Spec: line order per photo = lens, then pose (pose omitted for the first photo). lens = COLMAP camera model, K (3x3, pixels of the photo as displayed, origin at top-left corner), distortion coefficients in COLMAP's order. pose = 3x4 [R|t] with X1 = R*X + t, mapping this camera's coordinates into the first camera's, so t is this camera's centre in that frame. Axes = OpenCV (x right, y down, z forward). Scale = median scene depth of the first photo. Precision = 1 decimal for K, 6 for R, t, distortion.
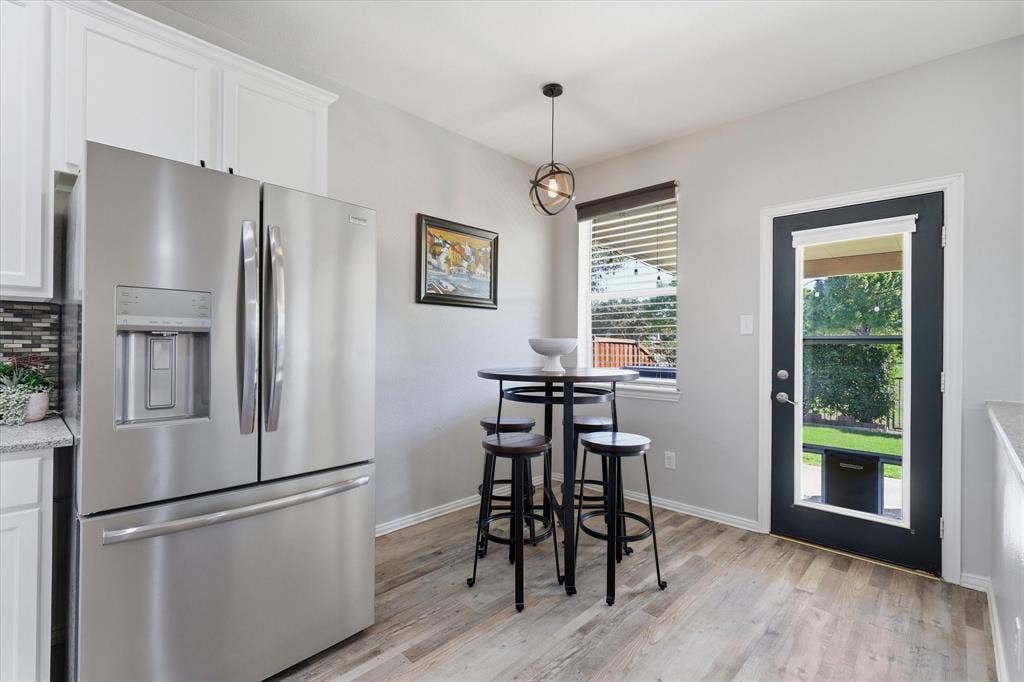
lens RADIAL K [[464.8, 0, 509.6], [0, 464.8, 348.3], [0, 0, 1]] dist [0.000558, 0.001282]
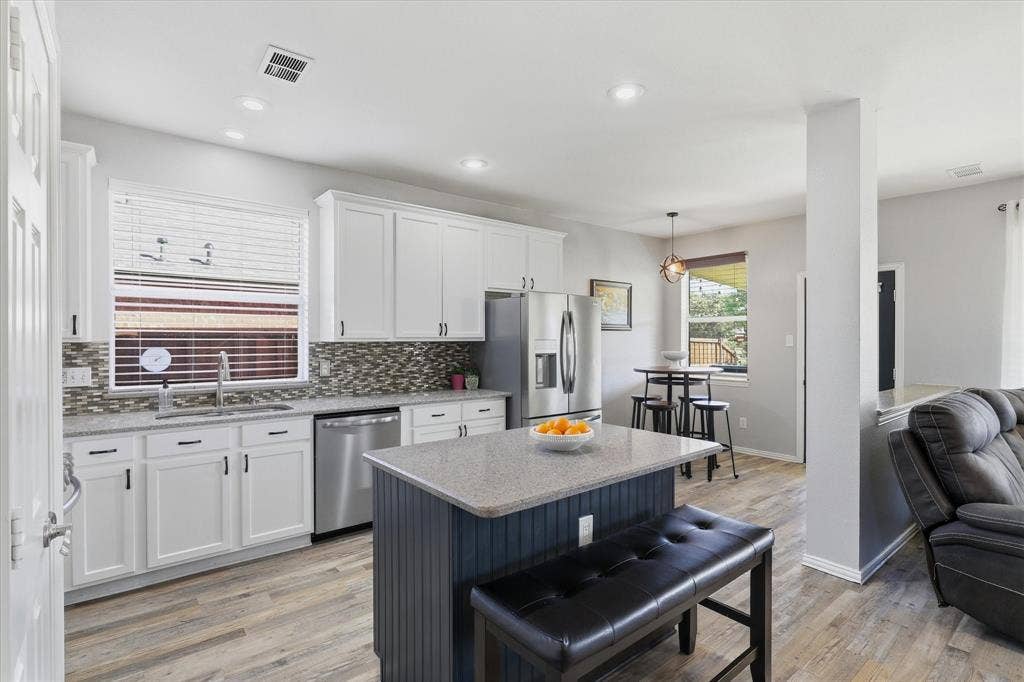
lens RADIAL K [[494.3, 0, 511.5], [0, 494.3, 344.1], [0, 0, 1]] dist [-0.002601, 0.000978]
pose [[0.991642, -0.008045, -0.128770, -0.292532], [0.008367, 0.999963, 0.001959, -0.056995], [0.128750, -0.003020, 0.991673, -1.021317]]
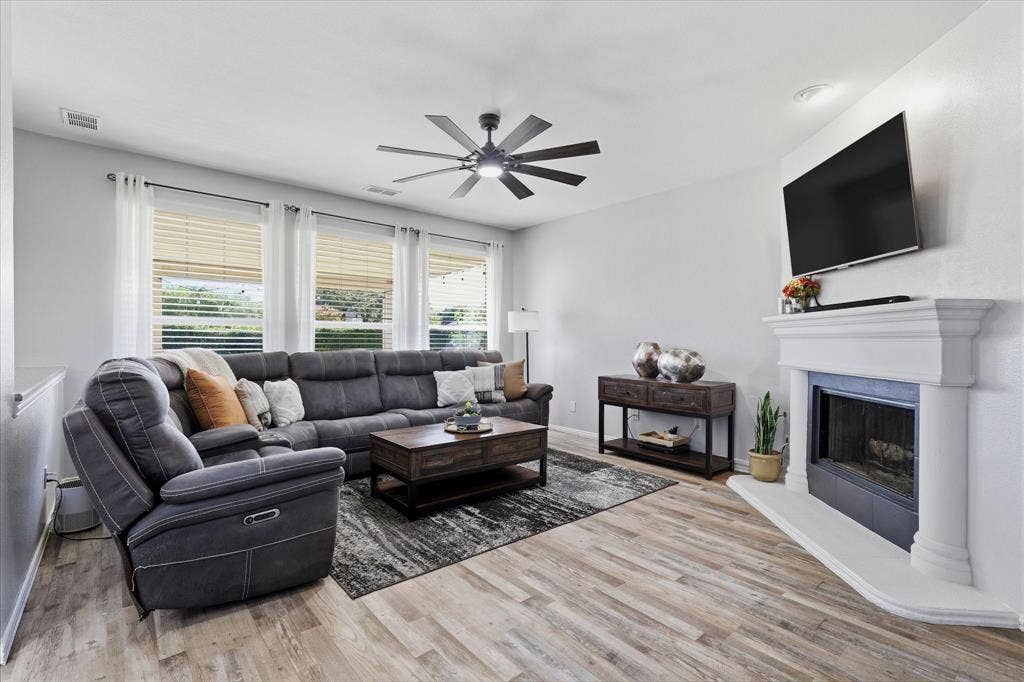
lens RADIAL K [[464.8, 0, 521.2], [0, 464.8, 339.8], [0, 0, 1]] dist [0.000558, 0.001282]
pose [[0.095416, -0.013768, 0.995342, -0.257903], [0.003486, 0.999903, 0.013497, 0.010343], [-0.995431, 0.002182, 0.095454, -0.662330]]
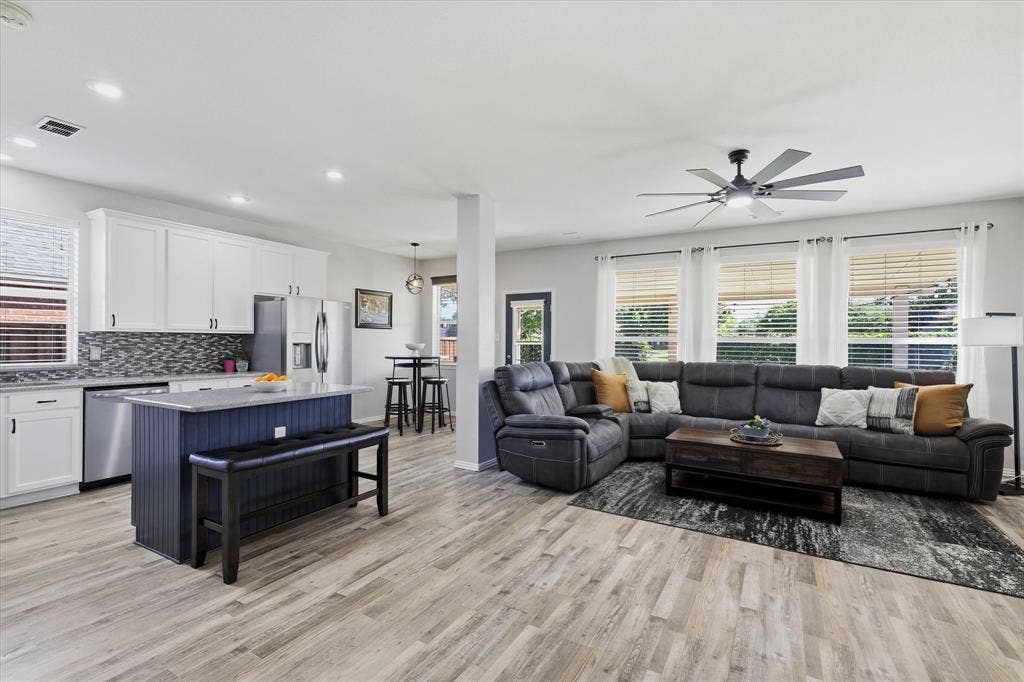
lens RADIAL K [[464.8, 0, 515.0], [0, 464.8, 342.8], [0, 0, 1]] dist [0.000558, 0.001282]
pose [[0.971452, -0.004955, 0.237183, 0.020590], [0.006015, 0.999975, -0.003747, -0.011348], [-0.237159, 0.005067, 0.971458, -1.589669]]
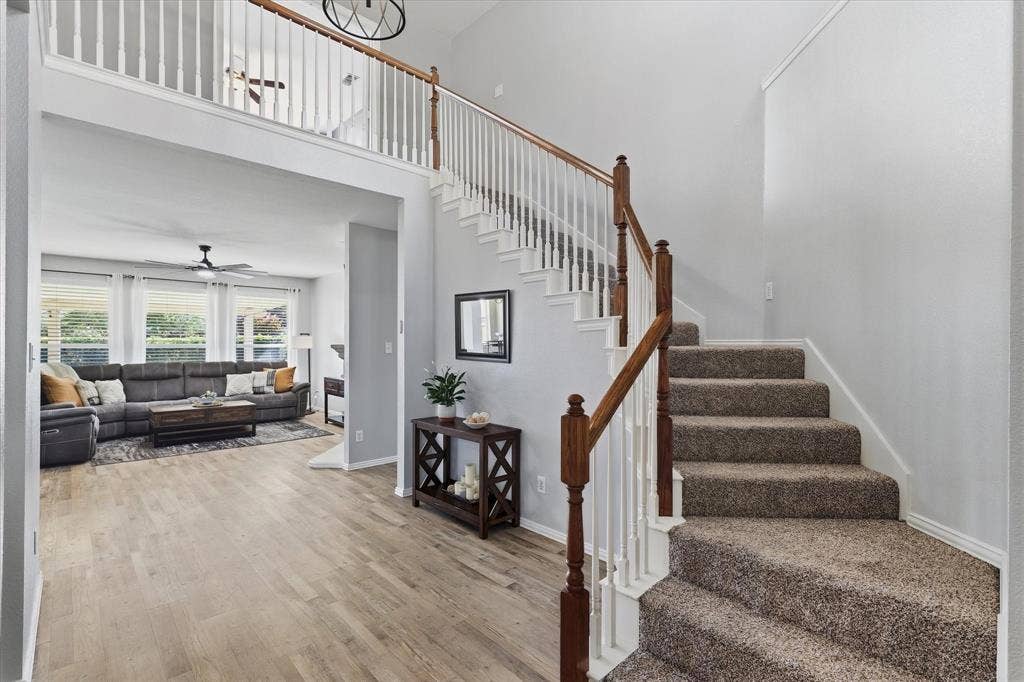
lens RADIAL K [[464.8, 0, 511.6], [0, 464.8, 340.9], [0, 0, 1]] dist [0.000558, 0.001282]
pose [[0.053680, -0.009923, 0.998509, -1.352501], [0.007715, 0.999925, 0.009522, -0.072256], [-0.998528, 0.007193, 0.053753, -2.161586]]
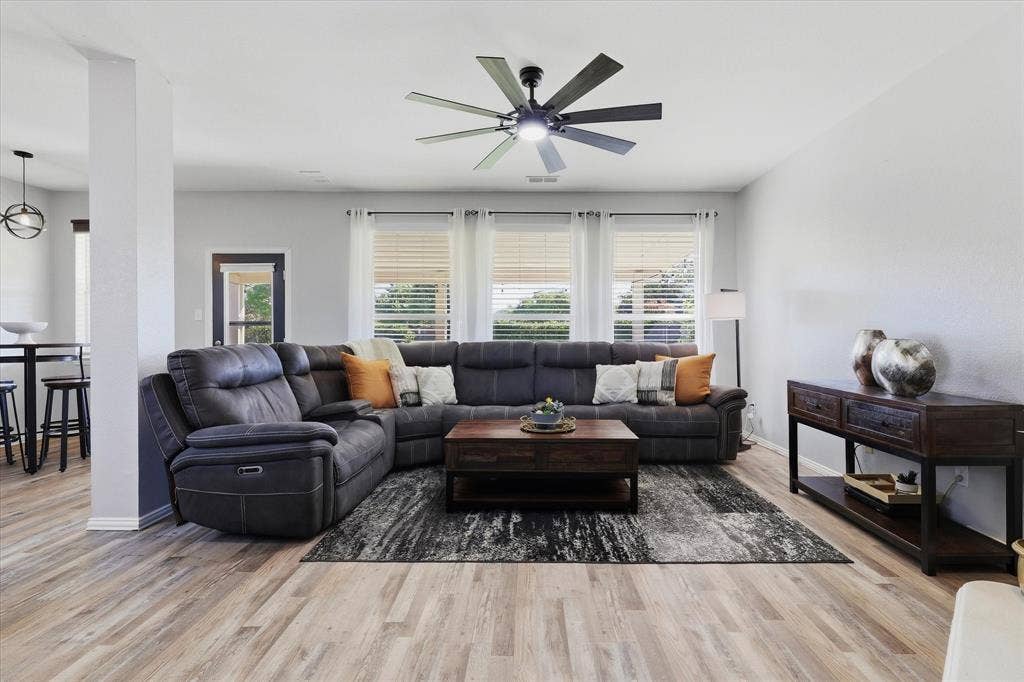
lens RADIAL K [[483.9, 0, 532.3], [0, 483.9, 332.7], [0, 0, 1]] dist [0.001964, 0.000283]
pose [[0.718800, -0.011717, 0.695118, 0.179635], [0.016894, 0.999857, -0.000615, 0.041311], [-0.695011, 0.012185, 0.718895, -1.251827]]
